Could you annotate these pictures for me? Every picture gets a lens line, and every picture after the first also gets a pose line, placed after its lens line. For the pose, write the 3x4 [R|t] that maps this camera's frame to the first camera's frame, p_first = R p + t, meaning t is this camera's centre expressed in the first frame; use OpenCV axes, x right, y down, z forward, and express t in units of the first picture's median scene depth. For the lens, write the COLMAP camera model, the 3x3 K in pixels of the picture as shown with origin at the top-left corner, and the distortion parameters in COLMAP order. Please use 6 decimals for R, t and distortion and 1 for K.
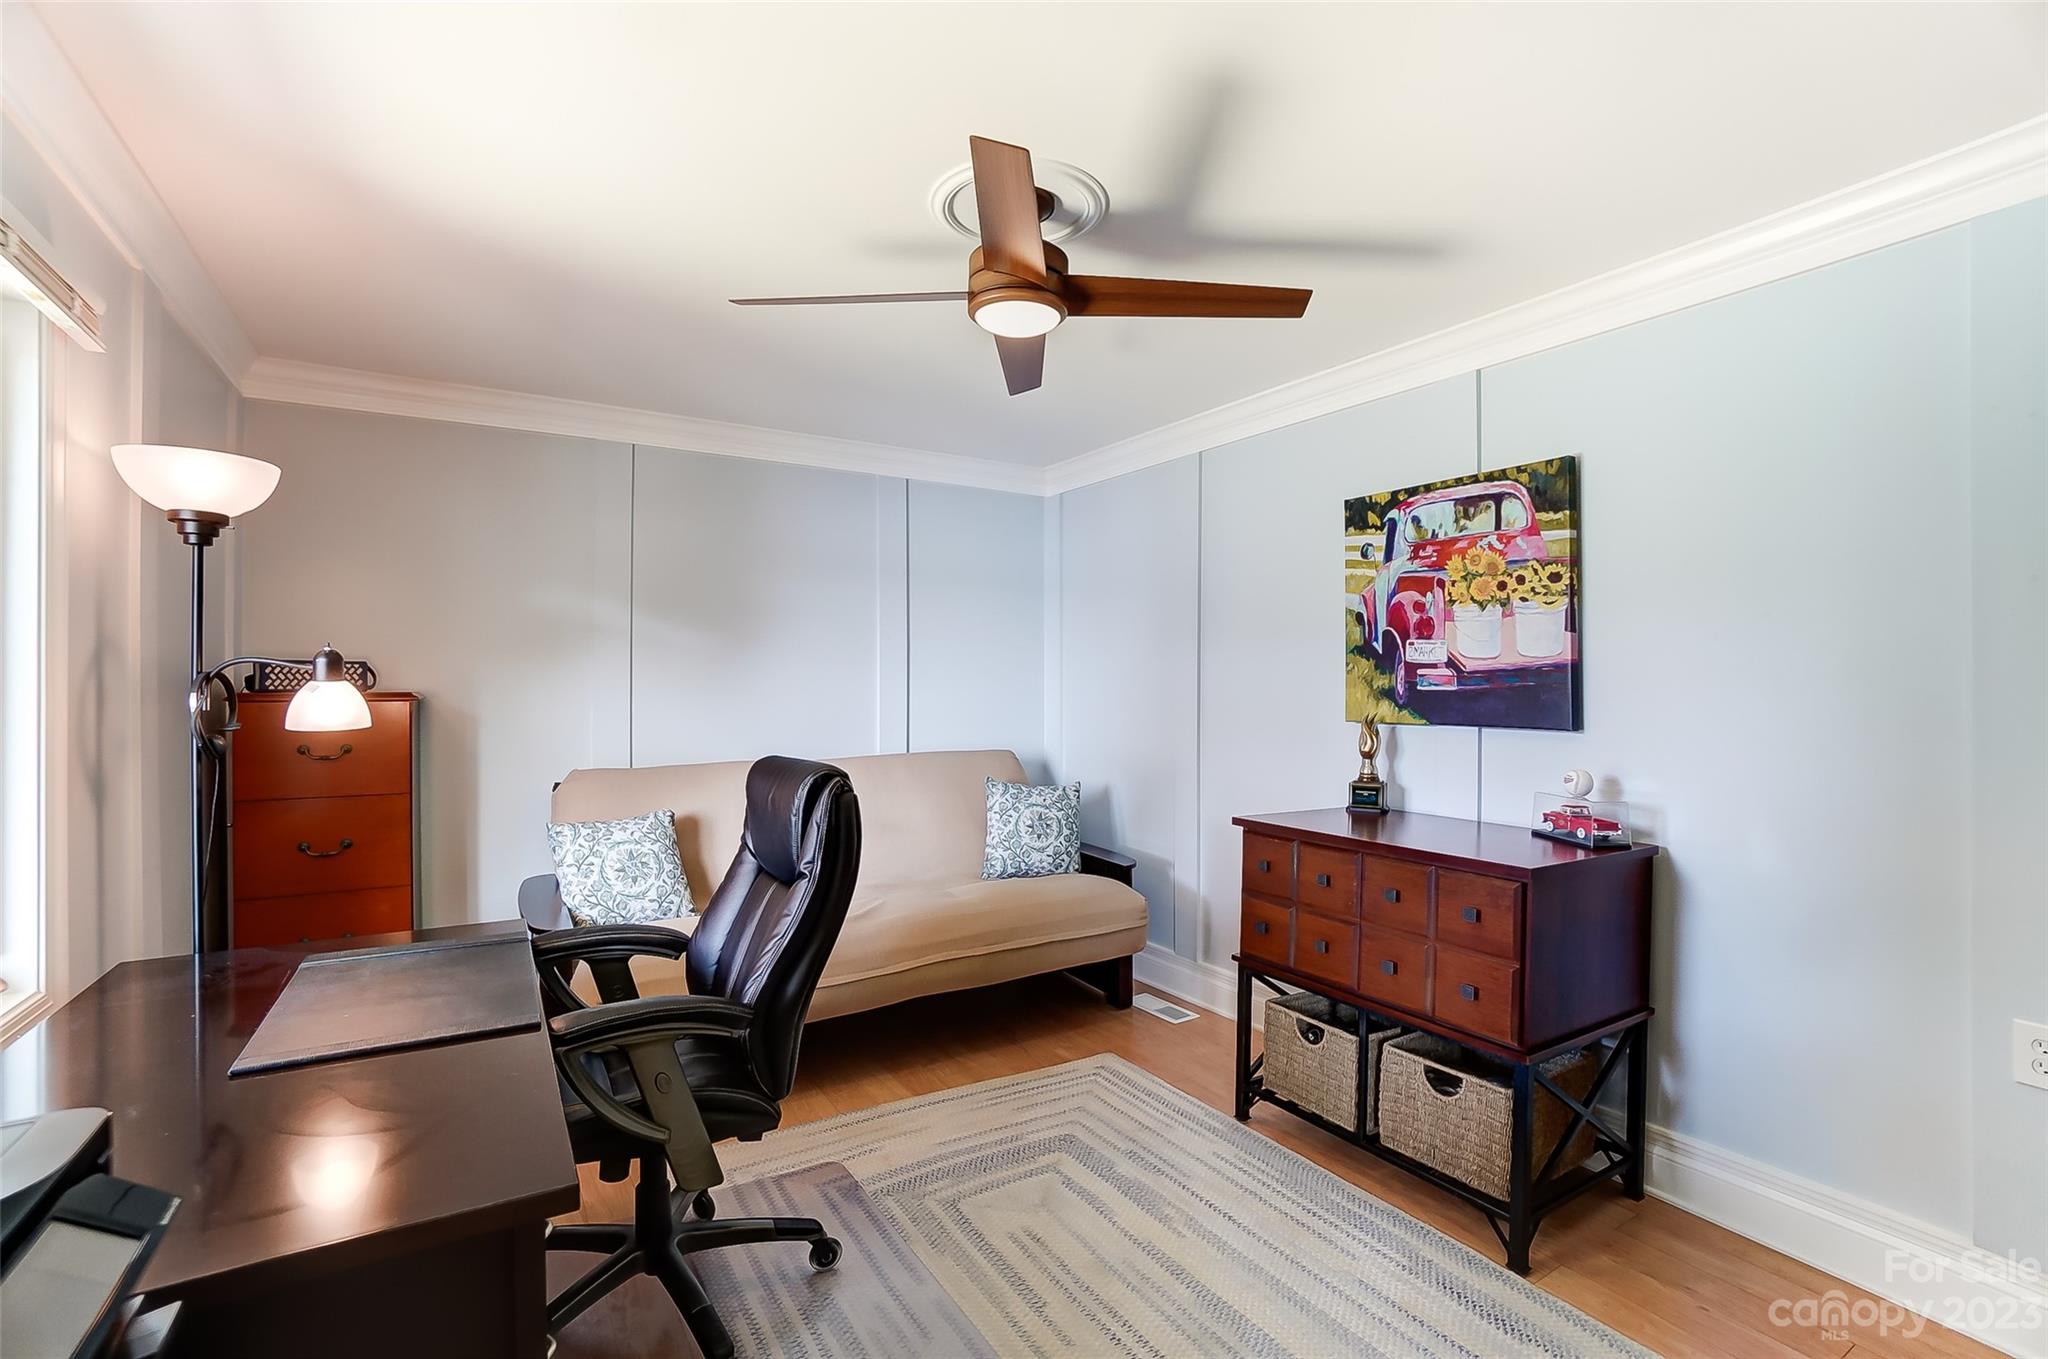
lens RADIAL K [[913.1, 0, 1013.0], [0, 913.1, 676.9], [0, 0, 1]] dist [-0.070597, 0.024274]
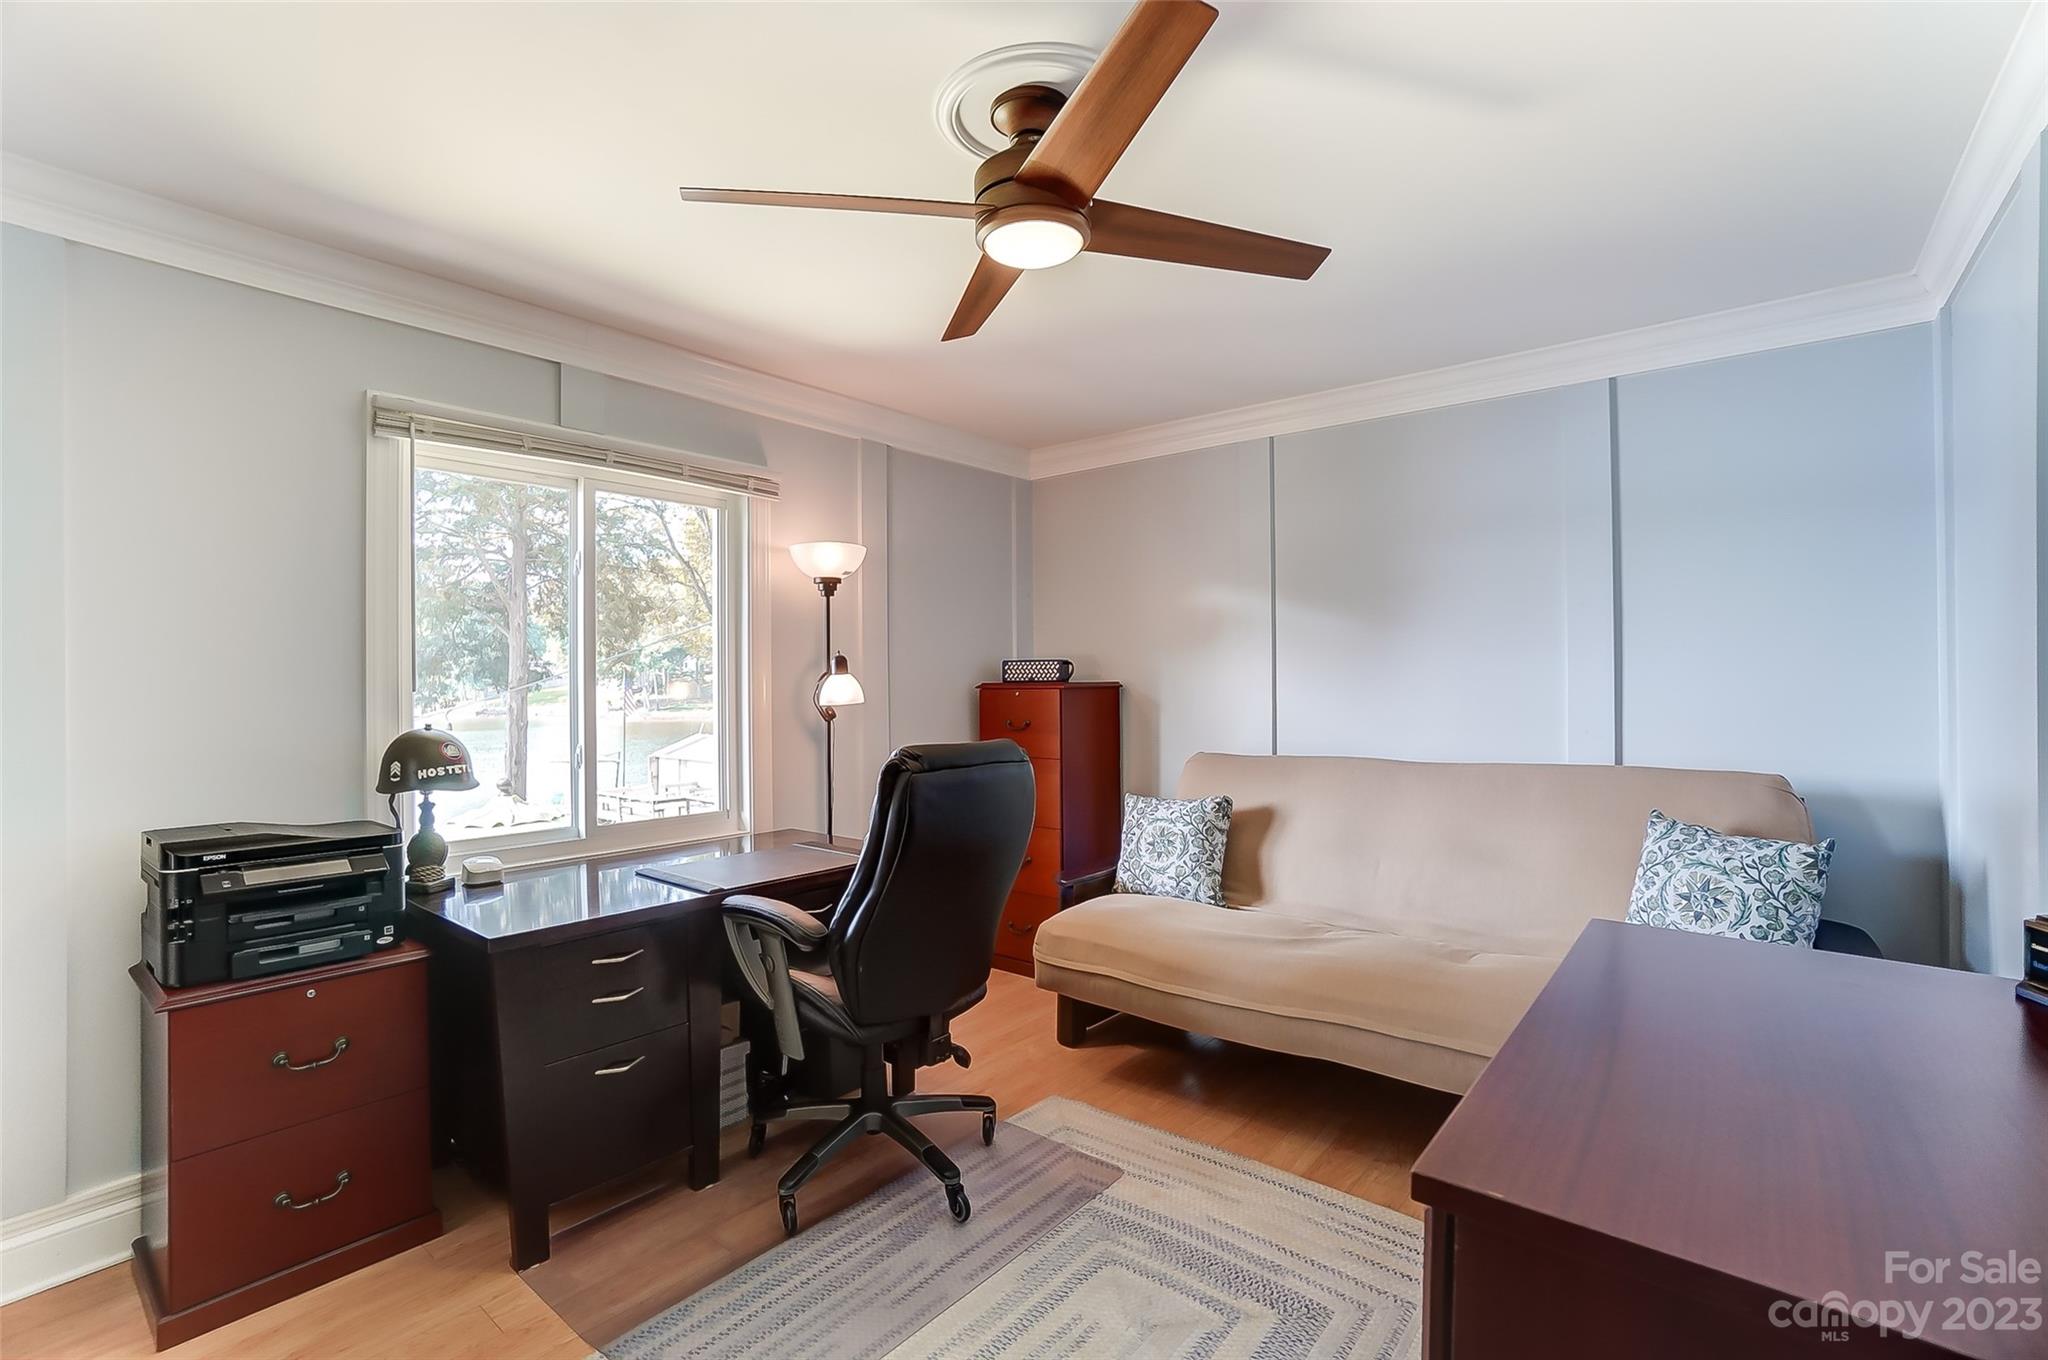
lens RADIAL K [[923.8, 0, 1016.7], [0, 923.8, 675.2], [0, 0, 1]] dist [-0.053053, 0.019664]
pose [[0.321986, -0.014054, -0.946640, 0.569139], [0.014599, 0.999845, -0.009878, 0.018245], [0.946632, -0.010640, 0.322141, 0.482540]]
